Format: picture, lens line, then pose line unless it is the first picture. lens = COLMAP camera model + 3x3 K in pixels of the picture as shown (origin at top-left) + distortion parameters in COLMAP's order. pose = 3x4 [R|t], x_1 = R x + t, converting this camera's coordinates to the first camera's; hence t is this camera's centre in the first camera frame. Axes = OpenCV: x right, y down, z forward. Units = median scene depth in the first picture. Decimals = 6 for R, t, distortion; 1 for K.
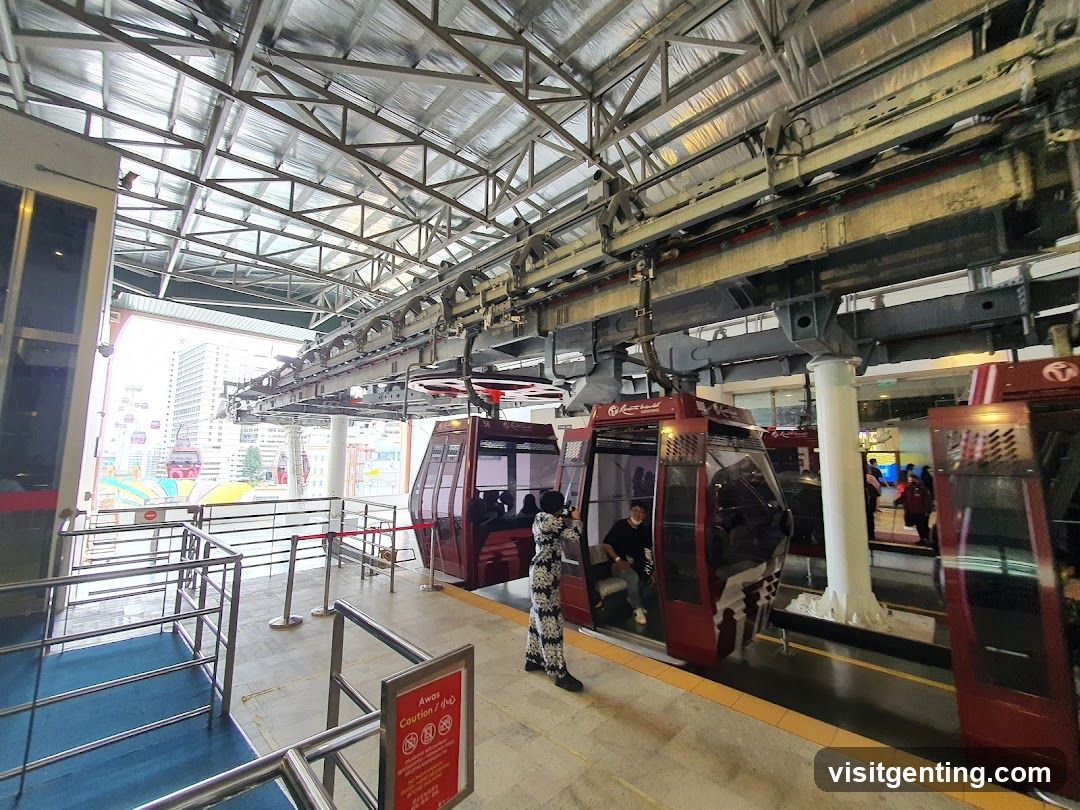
lens RADIAL K [[431.3, 0, 540.4], [0, 431.3, 408.7], [0, 0, 1]] dist [-0.000434, -0.000820]
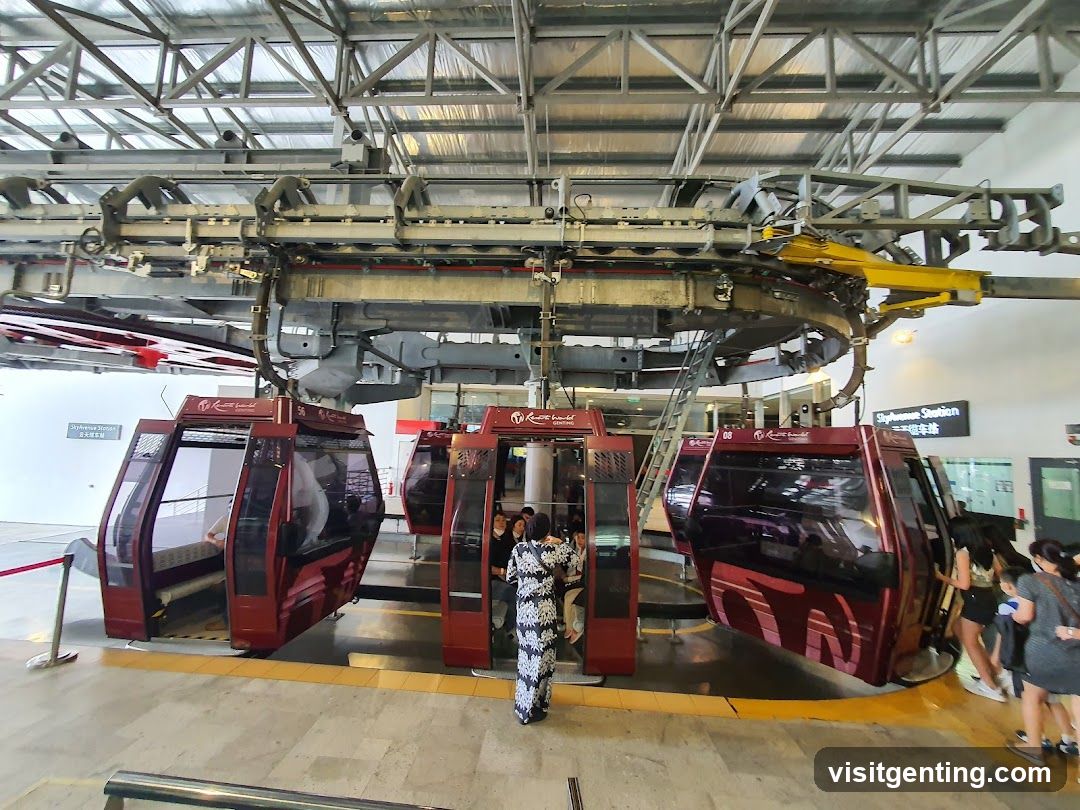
lens RADIAL K [[419.8, 0, 537.8], [0, 419.8, 411.3], [0, 0, 1]] dist [0.013632, -0.006995]
pose [[0.749258, 0.089958, 0.656141, -0.115179], [-0.115606, 0.993286, -0.004168, -0.018546], [-0.652111, -0.072731, 0.754627, 0.070425]]
